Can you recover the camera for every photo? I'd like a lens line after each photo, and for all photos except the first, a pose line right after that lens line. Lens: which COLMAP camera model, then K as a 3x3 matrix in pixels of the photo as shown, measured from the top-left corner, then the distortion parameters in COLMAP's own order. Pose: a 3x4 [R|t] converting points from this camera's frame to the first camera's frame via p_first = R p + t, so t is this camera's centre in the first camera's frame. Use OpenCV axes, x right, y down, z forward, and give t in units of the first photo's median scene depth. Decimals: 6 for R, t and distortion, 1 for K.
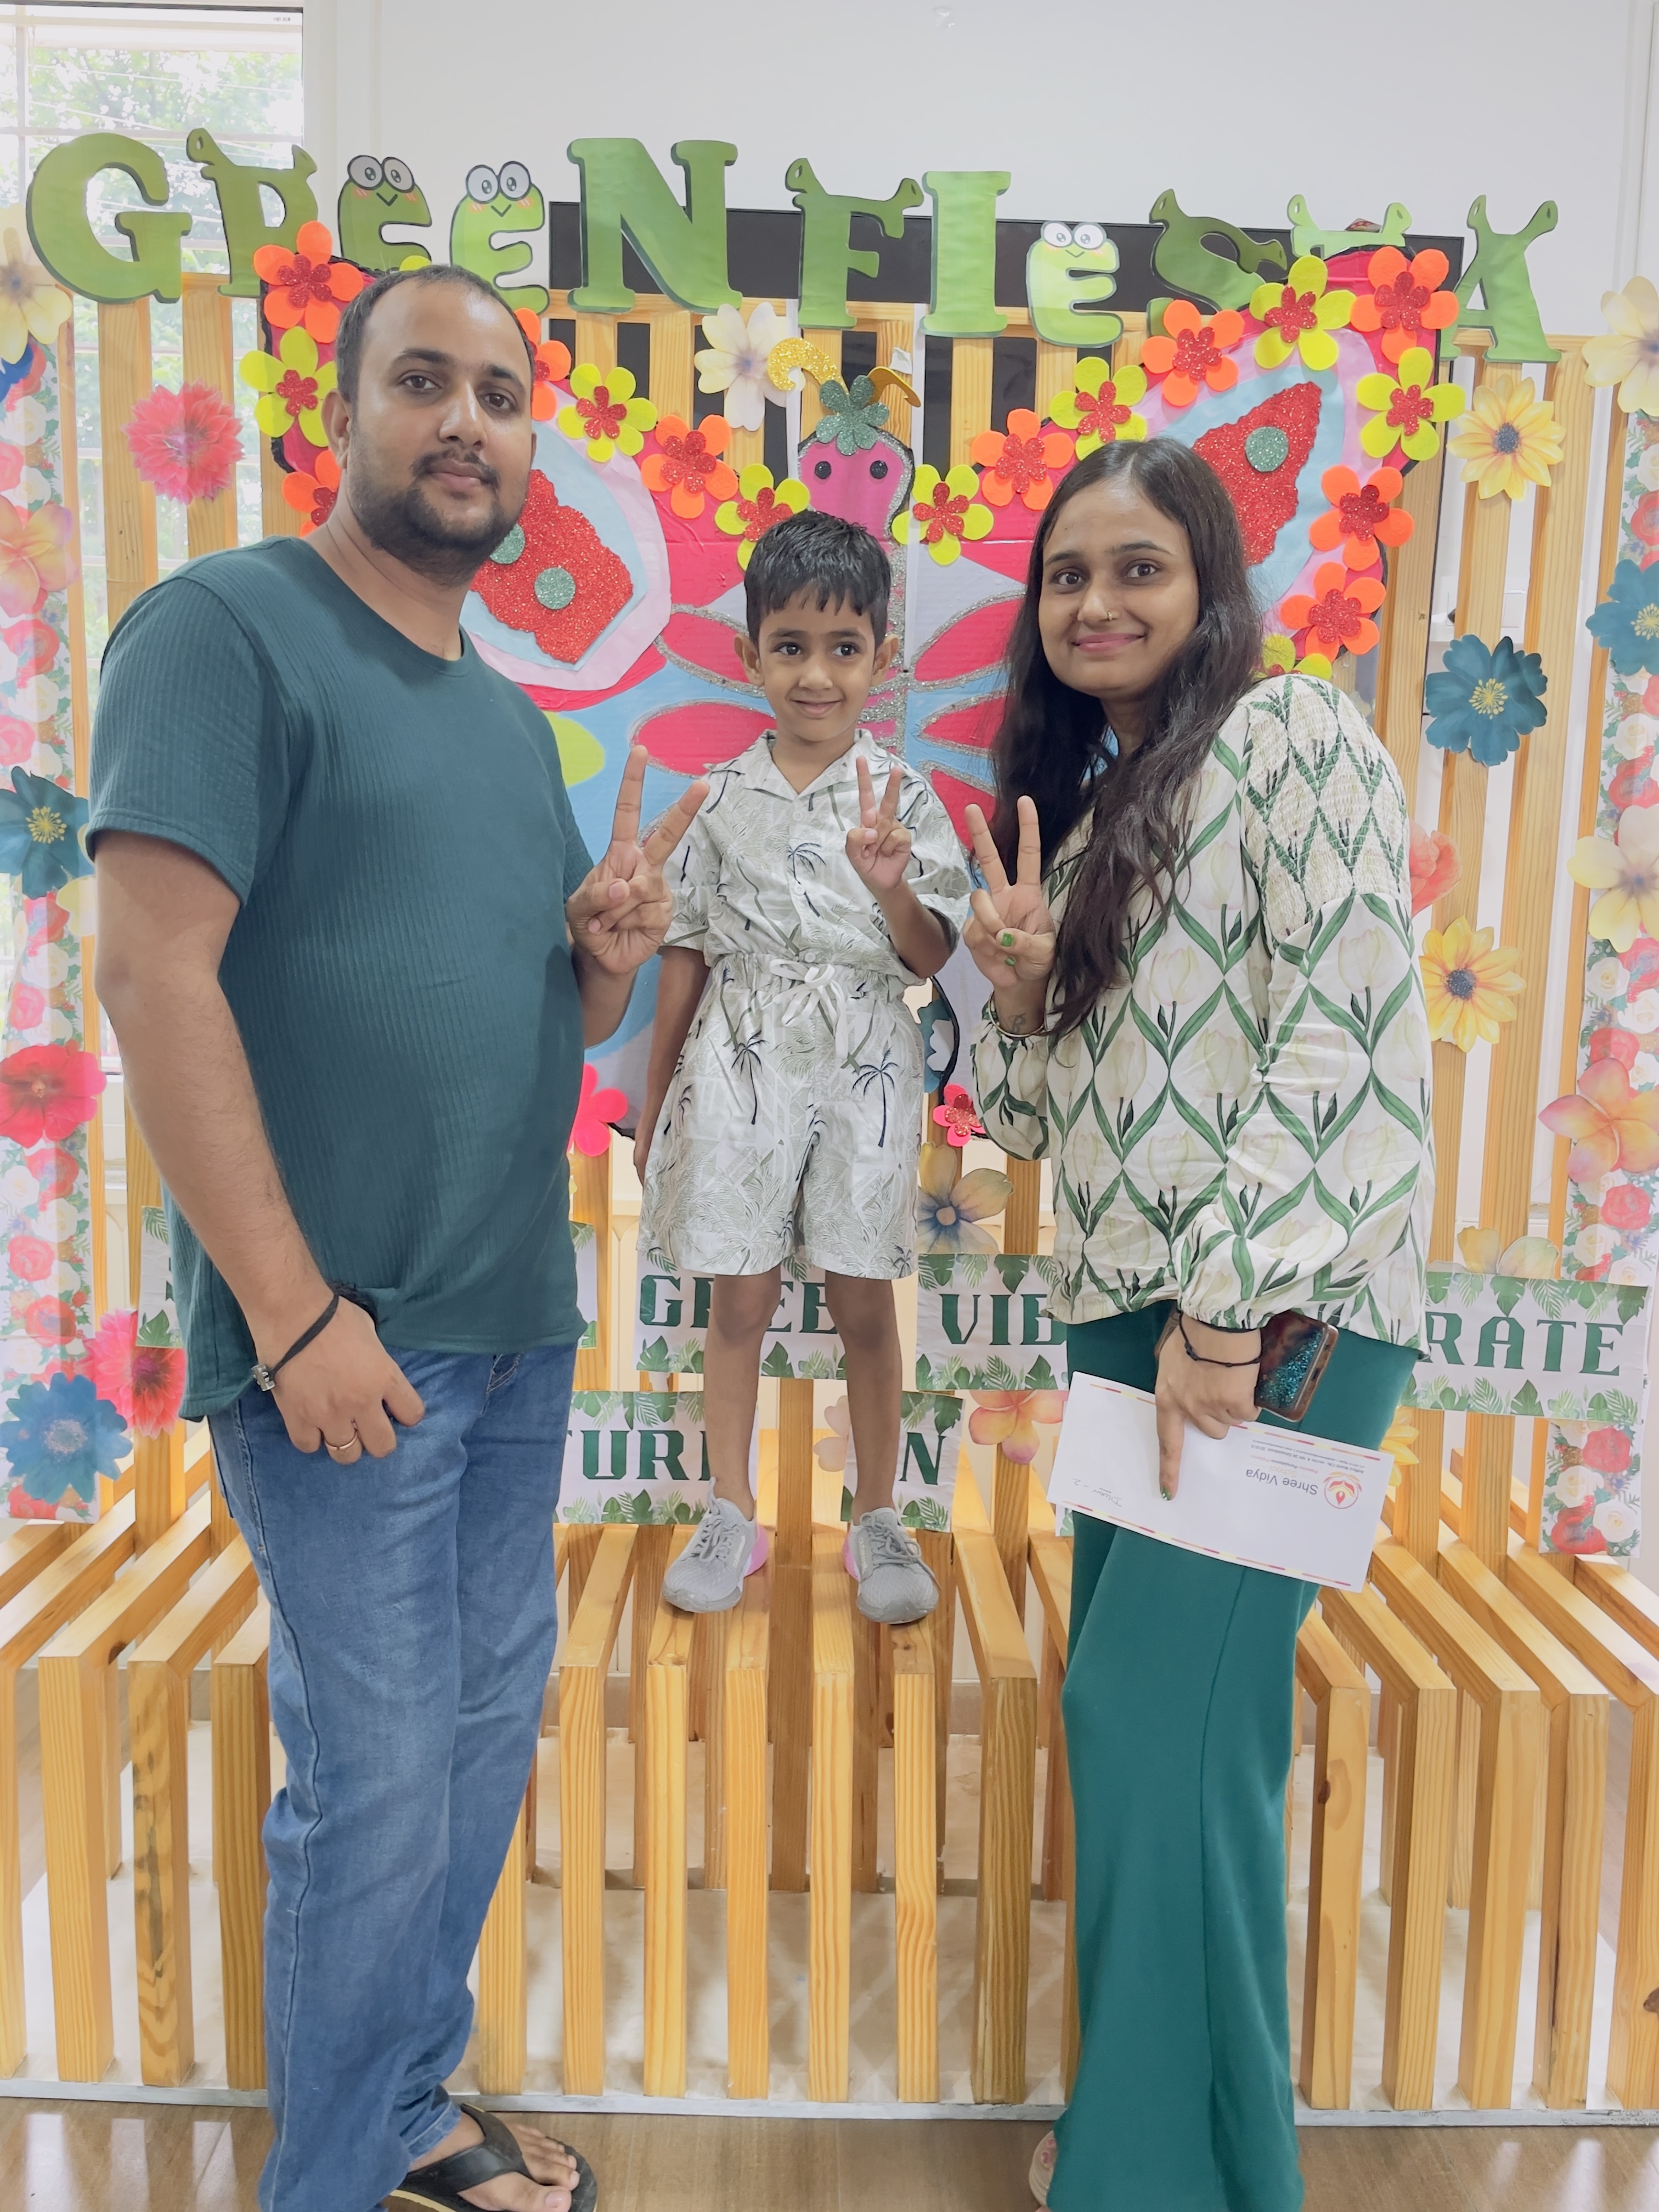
lens RADIAL K [[1694.2, 0, 819.1], [0, 1694.2, 1113.2], [0, 0, 1]] dist [0.091466, -0.119520]
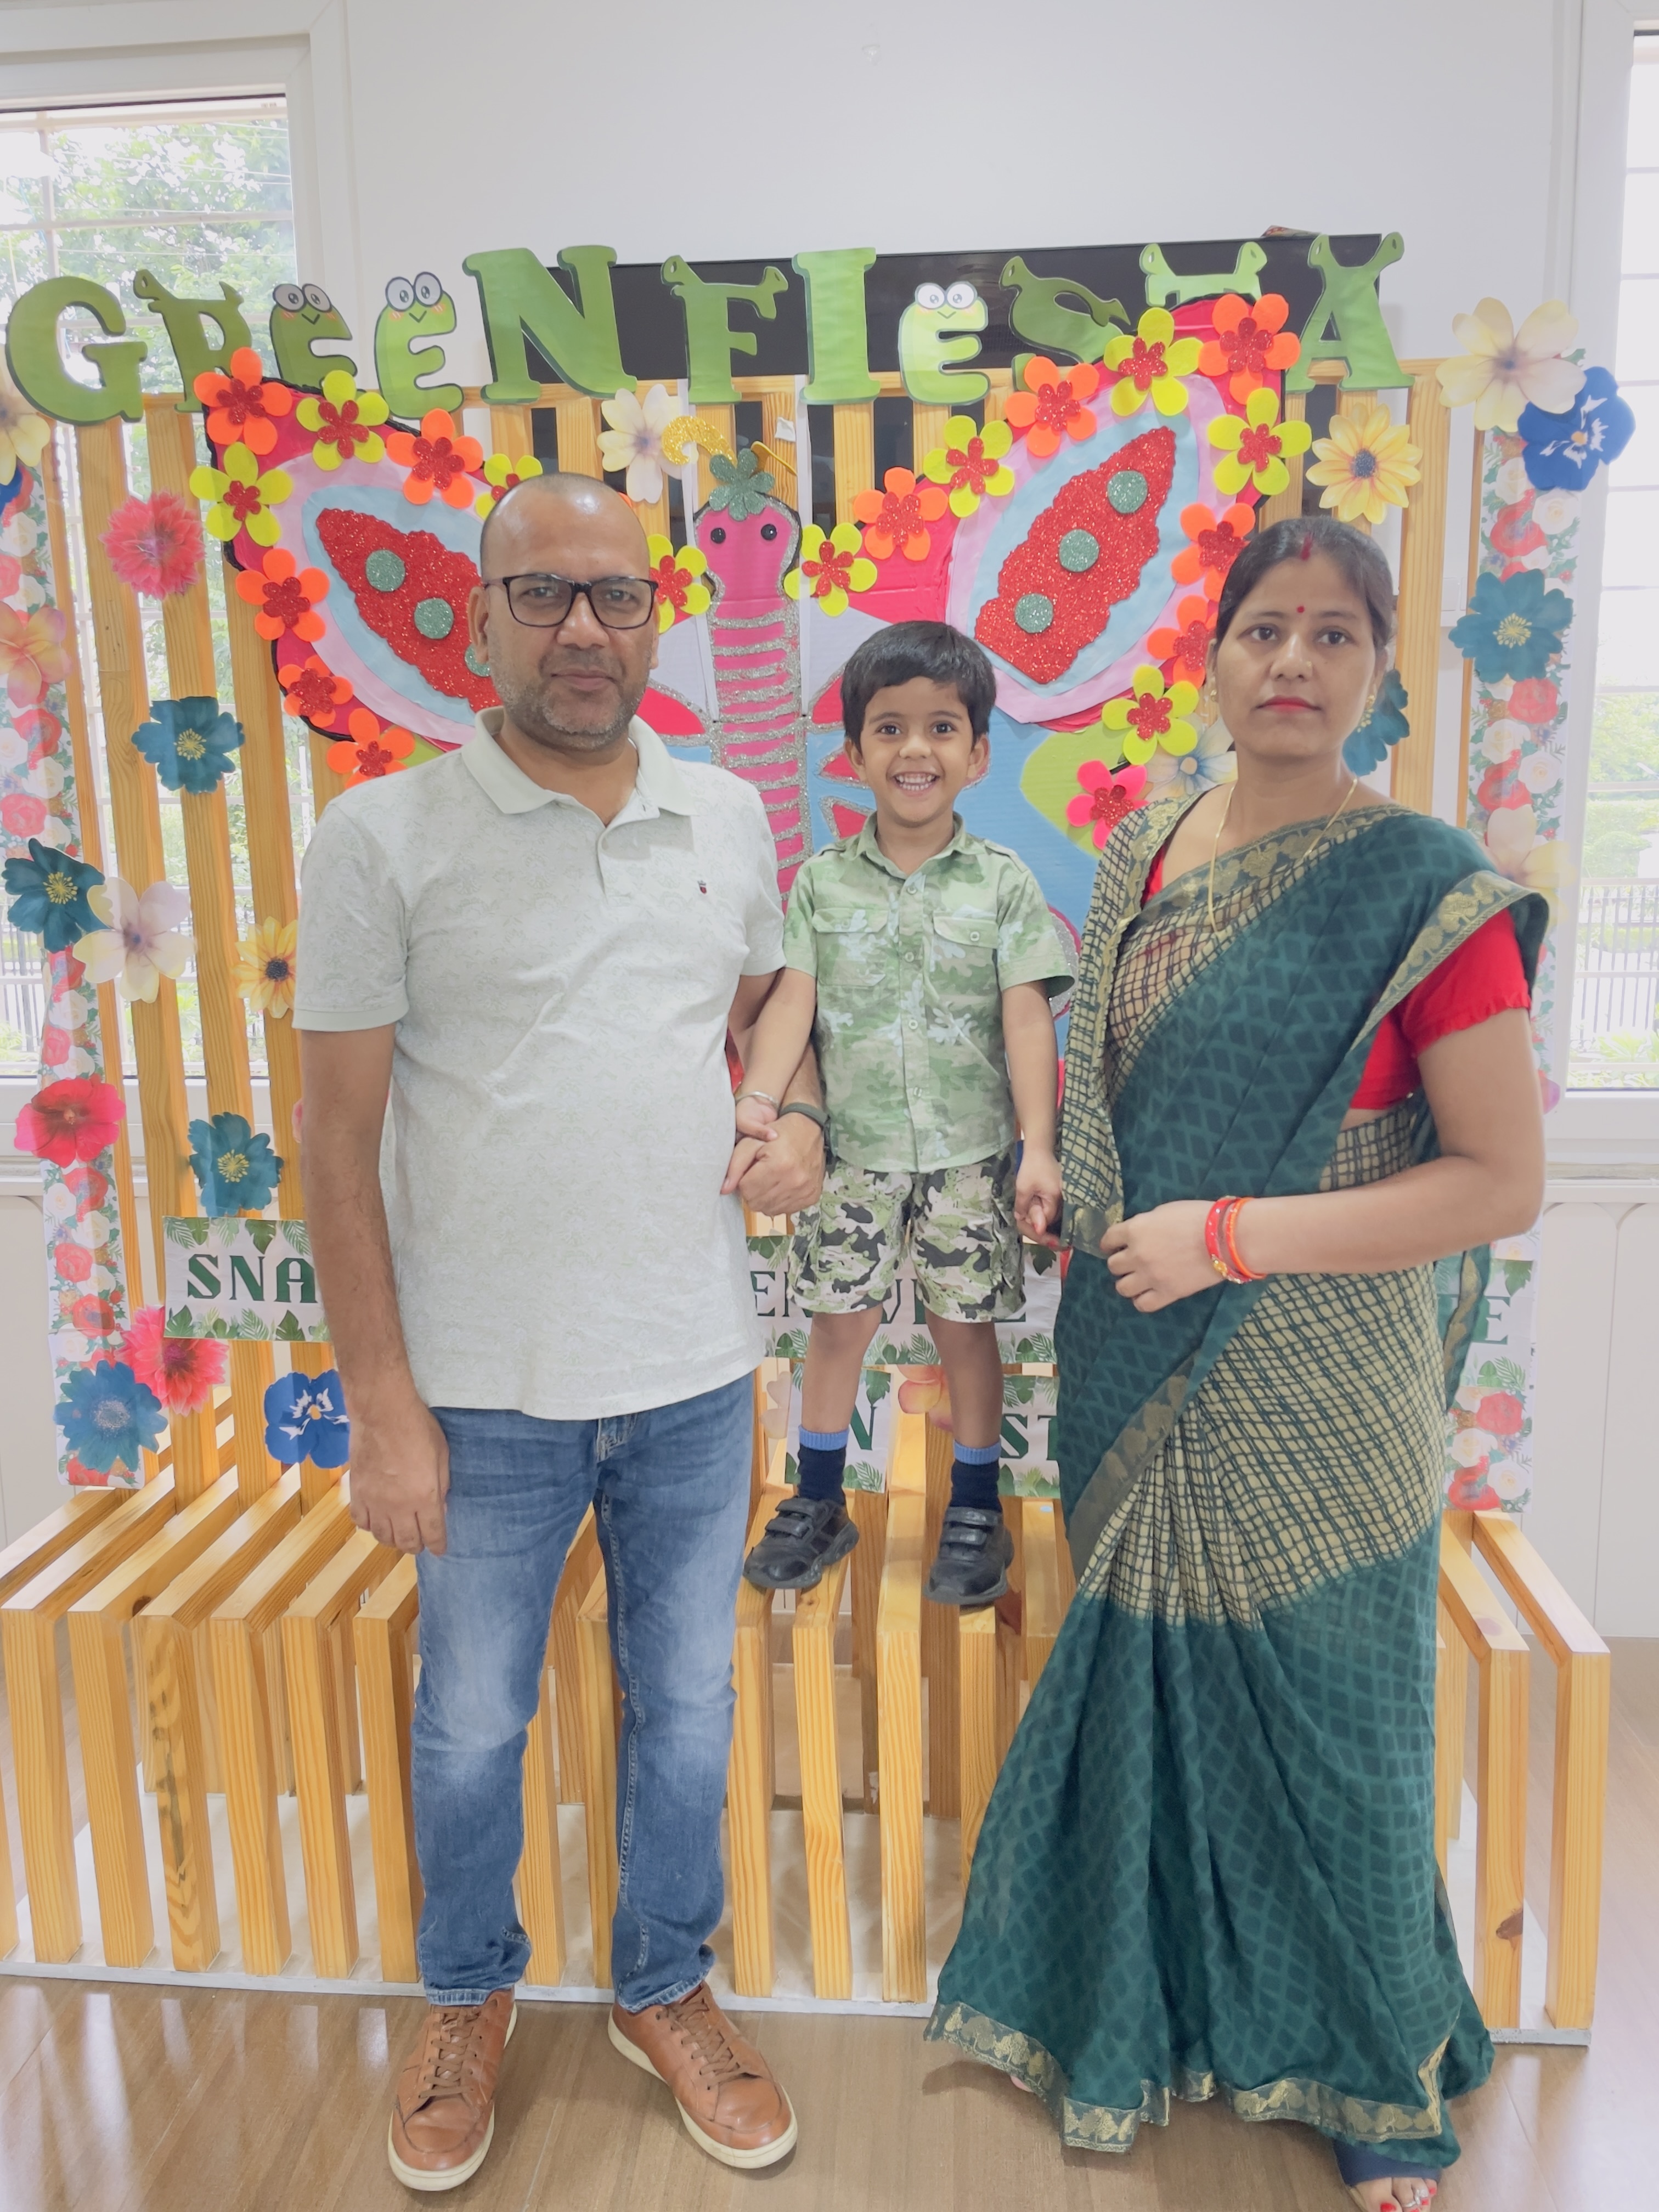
lens RADIAL K [[1694.2, 0, 837.9], [0, 1694.2, 1096.8], [0, 0, 1]] dist [0.091466, -0.119520]
pose [[0.994499, -0.027125, -0.101174, 0.178258], [0.031575, 0.998591, 0.042646, -0.062288], [0.099875, -0.045606, 0.993954, -0.091021]]
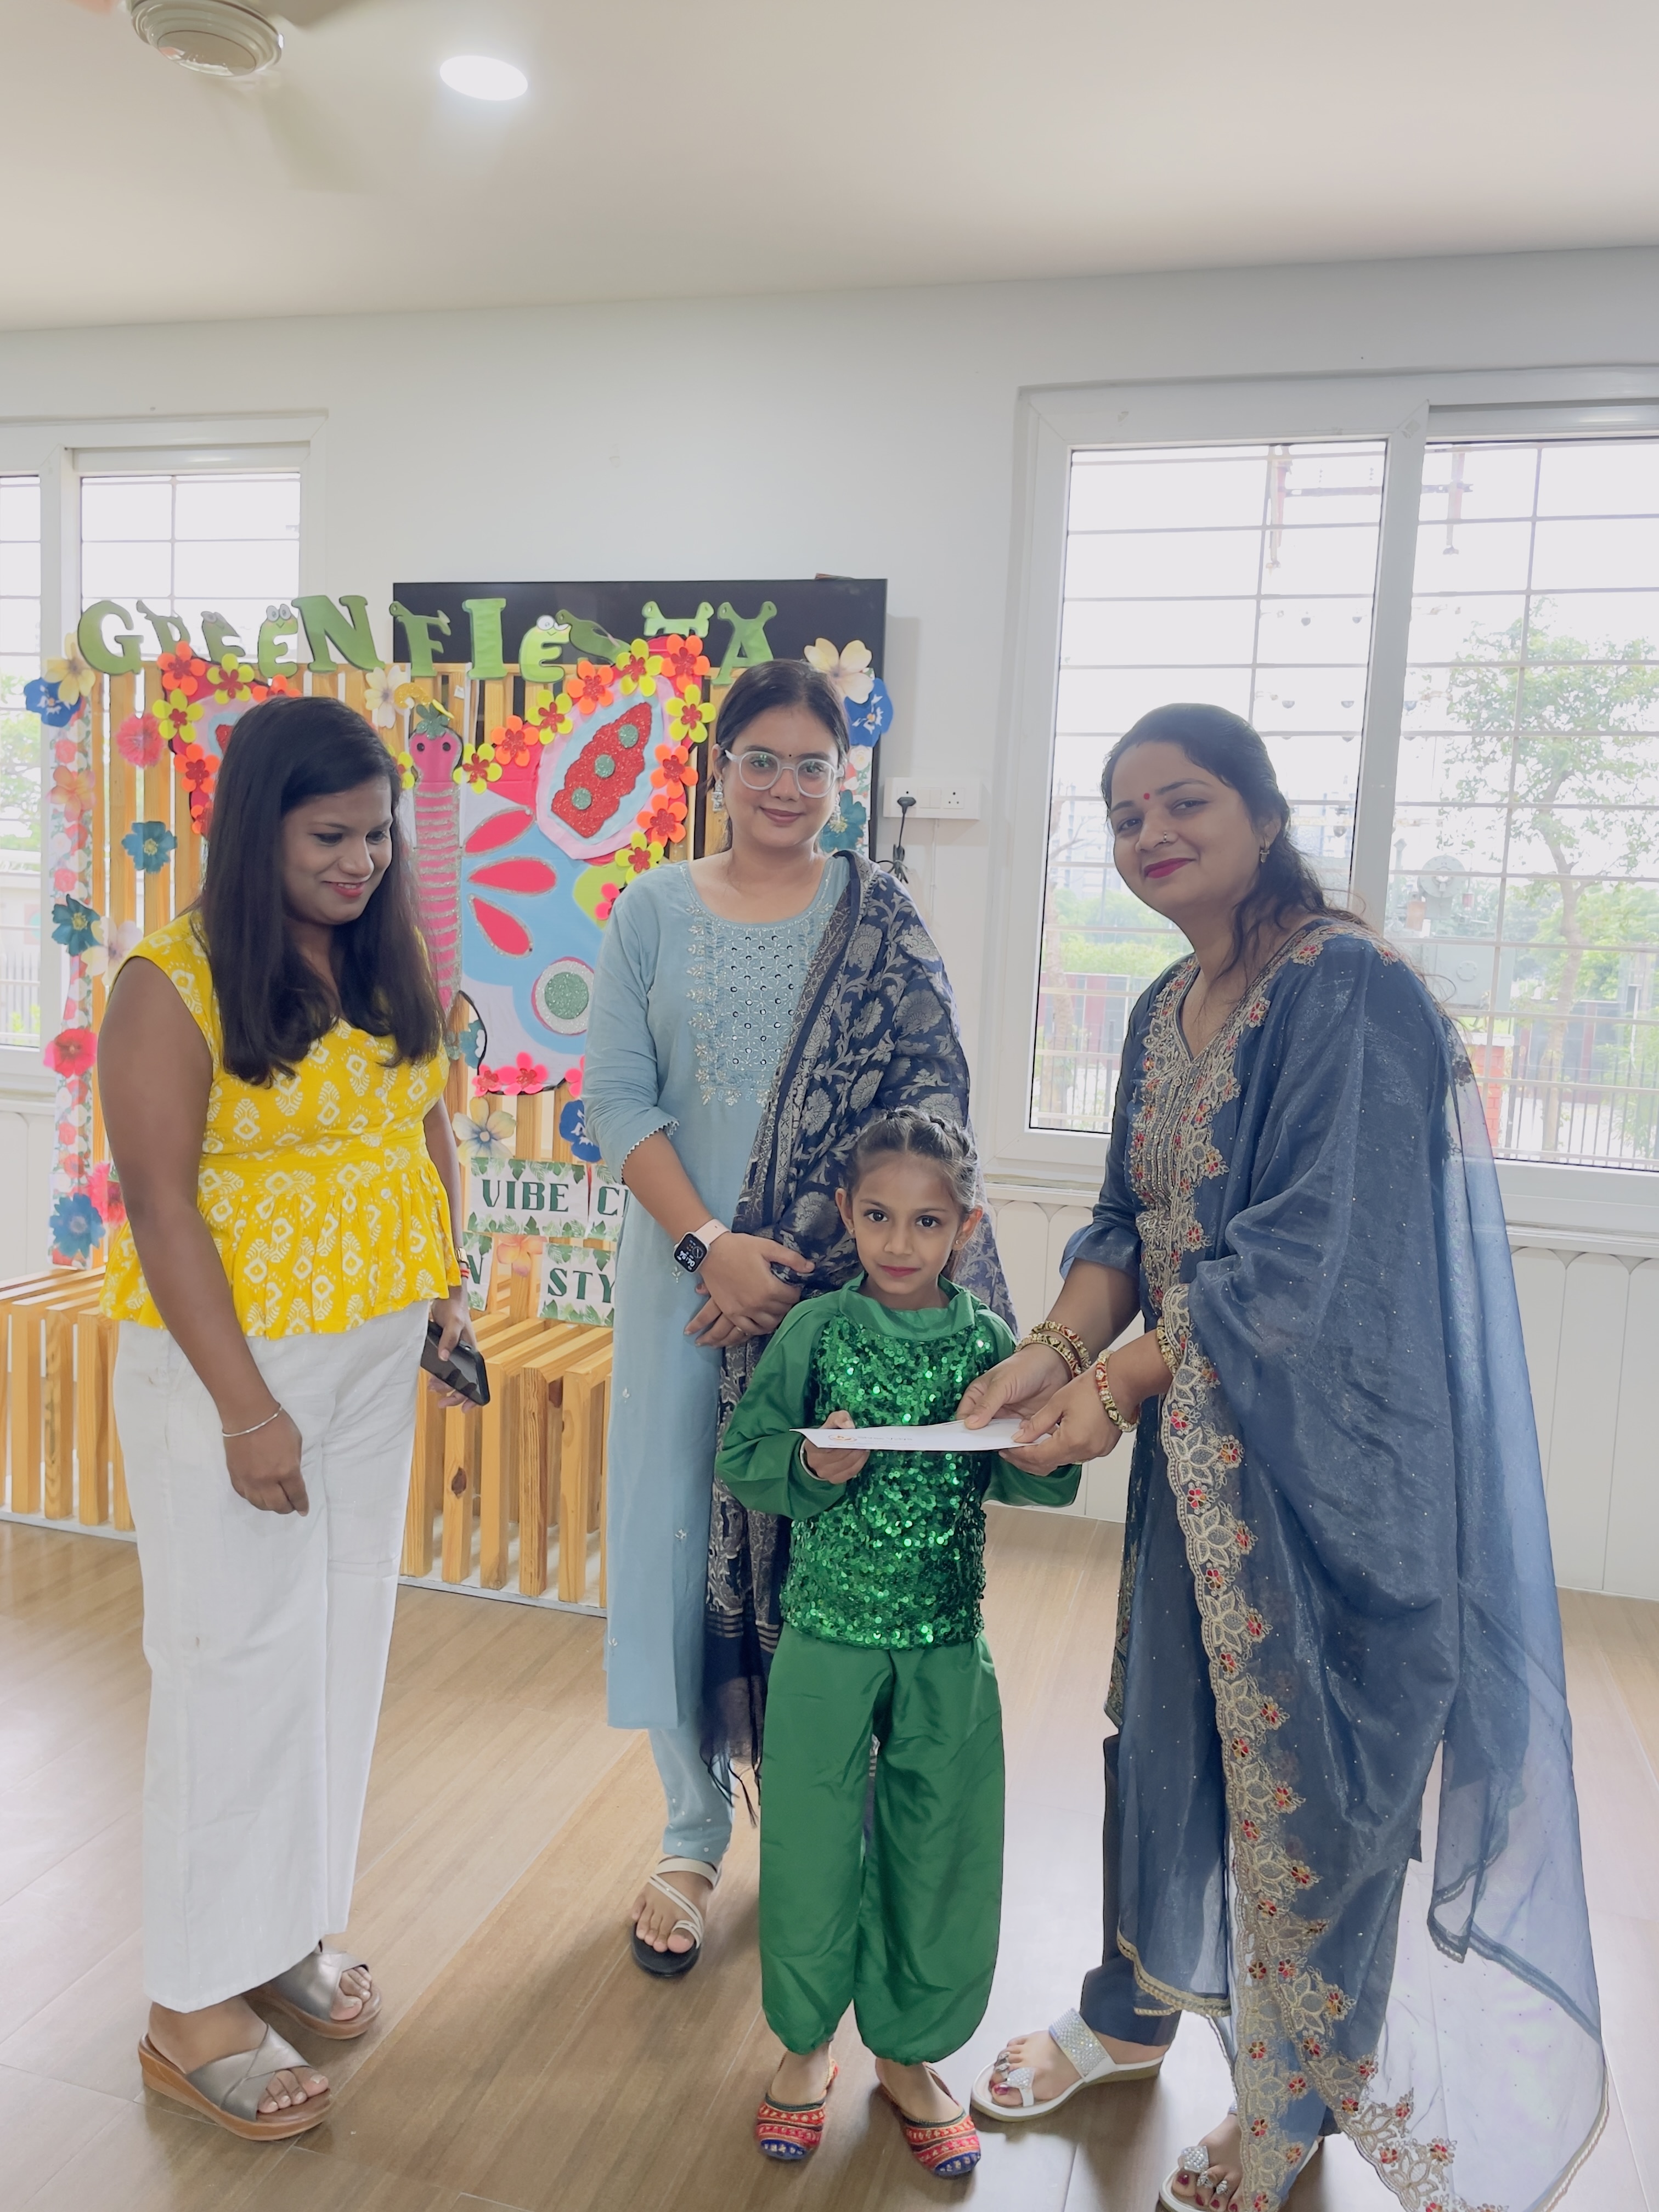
lens RADIAL K [[1694.2, 0, 830.0], [0, 1694.2, 1090.9], [0, 0, 1]] dist [0.091466, -0.119520]
pose [[0.957086, 0.041927, -0.286755, 1.023510], [-0.056017, 0.997583, -0.041109, 0.070226], [0.284339, 0.055408, 0.957121, -0.711788]]
